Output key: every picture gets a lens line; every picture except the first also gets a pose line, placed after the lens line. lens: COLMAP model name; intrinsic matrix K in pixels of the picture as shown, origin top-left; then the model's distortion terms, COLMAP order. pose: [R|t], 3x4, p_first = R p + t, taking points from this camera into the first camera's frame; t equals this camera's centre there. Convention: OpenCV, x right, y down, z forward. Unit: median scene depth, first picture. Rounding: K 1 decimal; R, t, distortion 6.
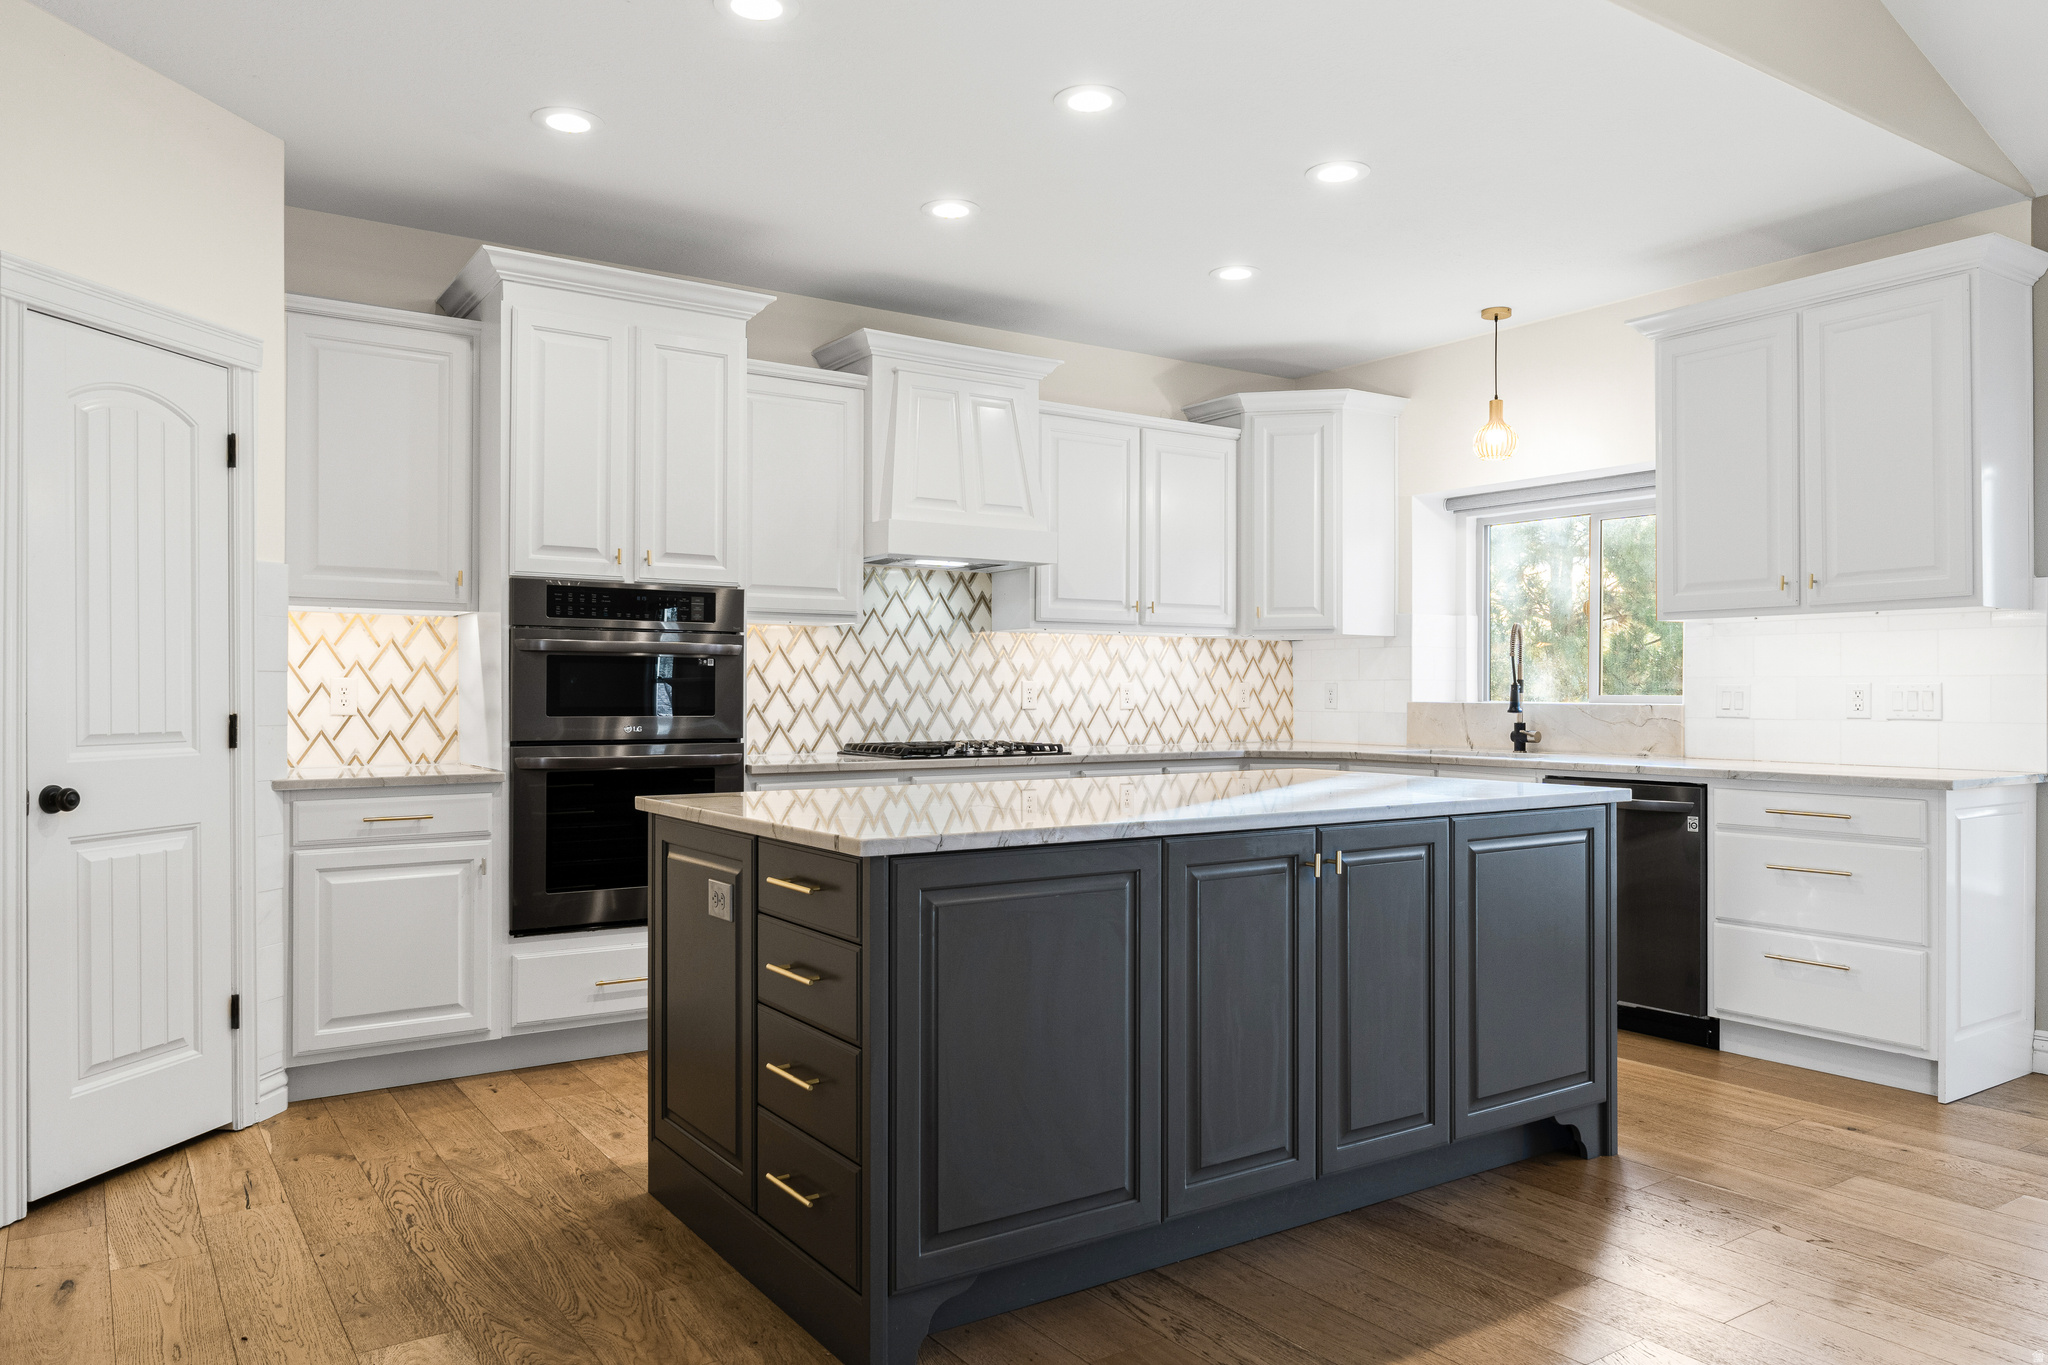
lens RADIAL K [[1405.1, 0, 1023.1], [0, 1405.1, 673.4], [0, 0, 1]] dist [-0.000656, 0.001283]
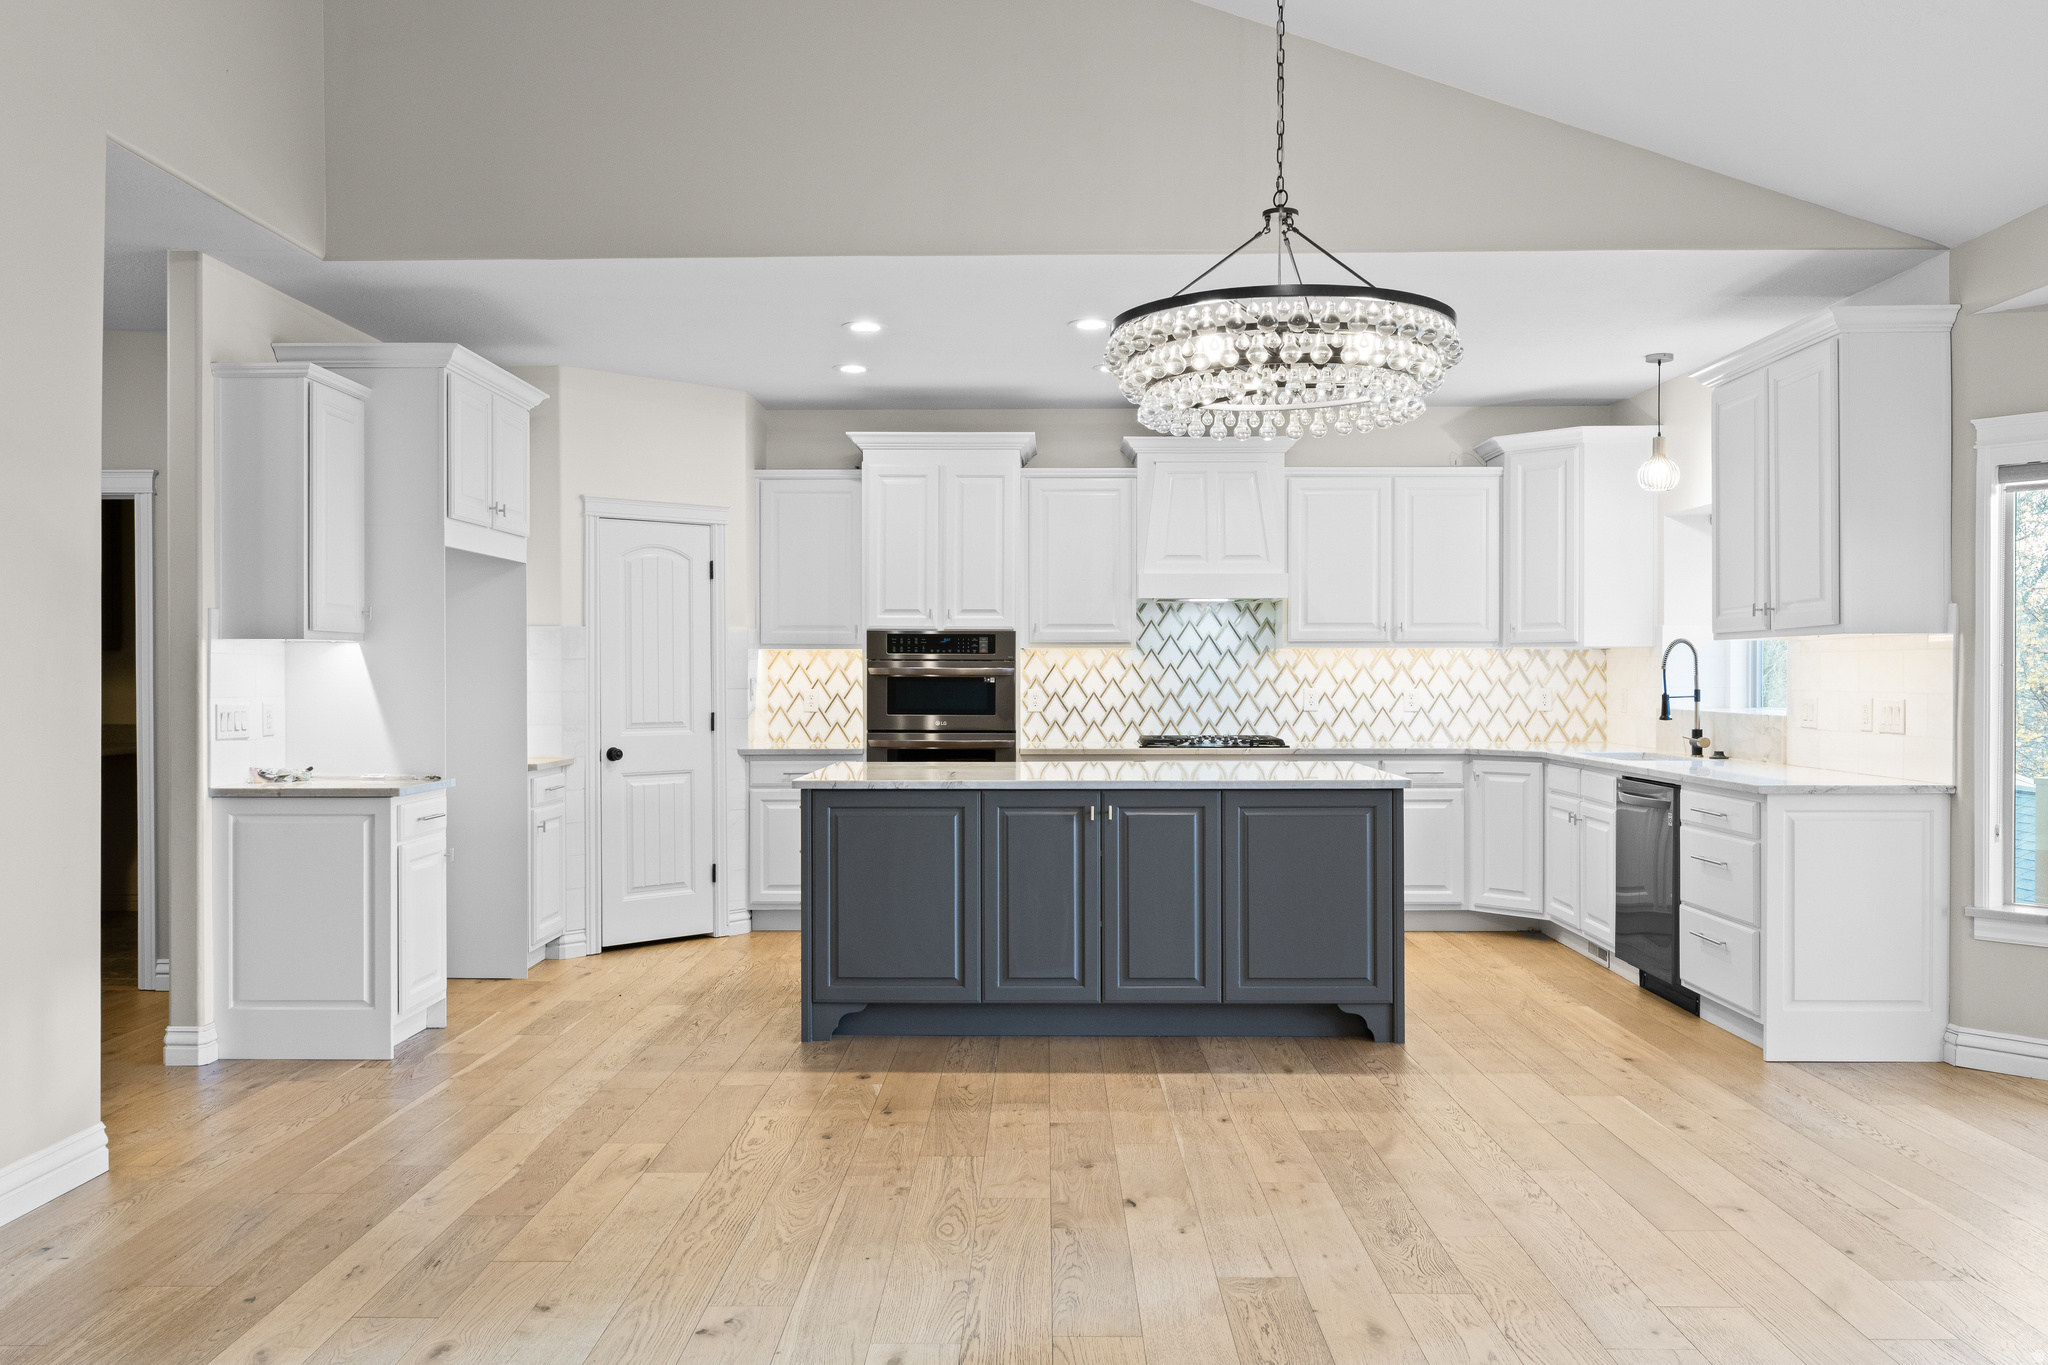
lens RADIAL K [[1572.7, 0, 1024.9], [0, 1572.7, 687.1], [0, 0, 1]] dist [-0.003417, 0.008842]
pose [[0.818751, 0.003153, -0.574141, 0.657770], [0.009628, 0.999769, 0.019219, -0.027336], [0.574068, -0.021263, 0.818531, -0.310560]]
